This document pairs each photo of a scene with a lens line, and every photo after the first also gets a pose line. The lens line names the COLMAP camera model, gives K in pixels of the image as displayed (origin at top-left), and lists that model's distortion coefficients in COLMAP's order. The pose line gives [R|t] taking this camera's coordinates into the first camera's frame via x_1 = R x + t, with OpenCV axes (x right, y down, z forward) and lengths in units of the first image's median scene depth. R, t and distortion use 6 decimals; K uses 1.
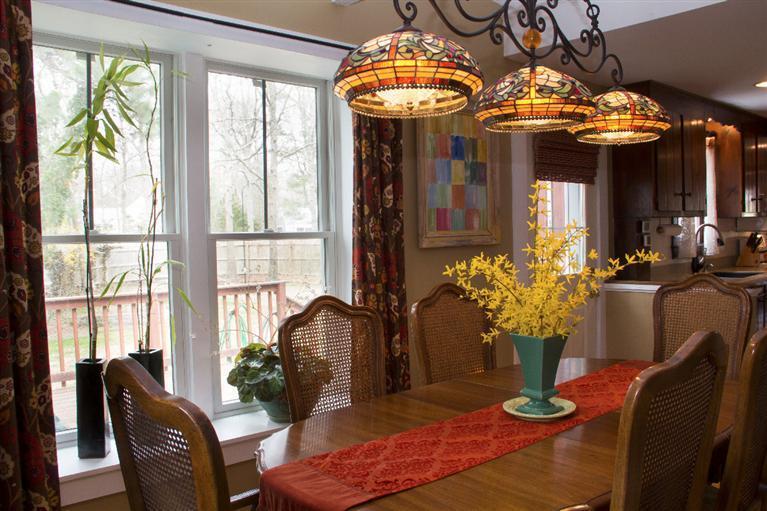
lens RADIAL K [[645.1, 0, 383.5], [0, 645.1, 255.5], [0, 0, 1]] dist [-0.181569, 0.148852]
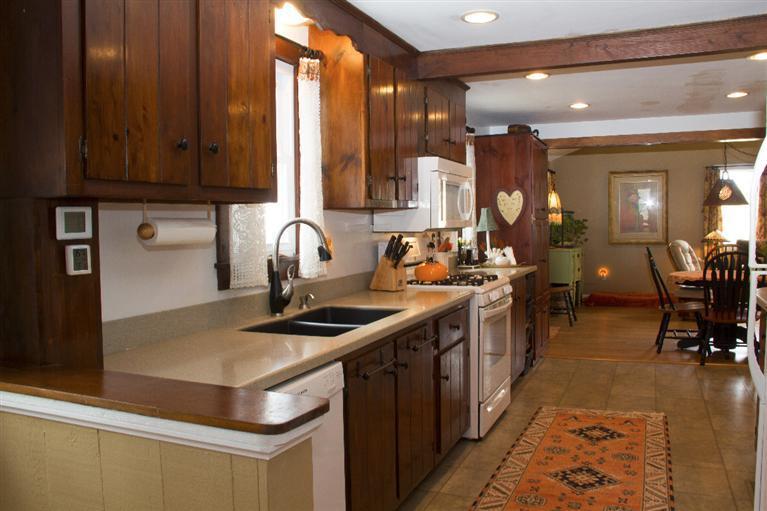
lens RADIAL K [[645.1, 0, 383.5], [0, 645.1, 255.5], [0, 0, 1]] dist [-0.181569, 0.148852]
pose [[0.903818, -0.011666, 0.427757, 0.823721], [0.010981, 0.999931, 0.004069, -0.049761], [-0.427775, 0.001019, 0.903885, 1.114217]]
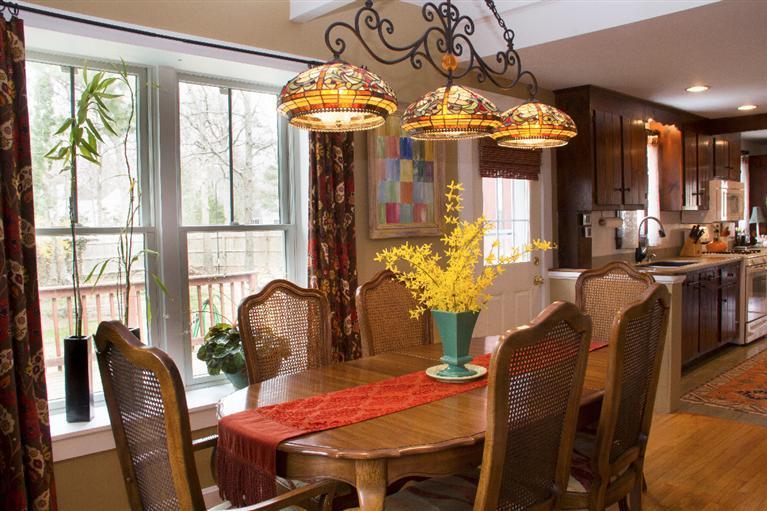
lens RADIAL K [[645.1, 0, 383.5], [0, 645.1, 255.5], [0, 0, 1]] dist [-0.181569, 0.148852]
pose [[0.999417, -0.002591, 0.034047, 0.055824], [0.002166, 0.999919, 0.012514, 0.004473], [-0.034077, -0.012433, 0.999342, -0.161373]]
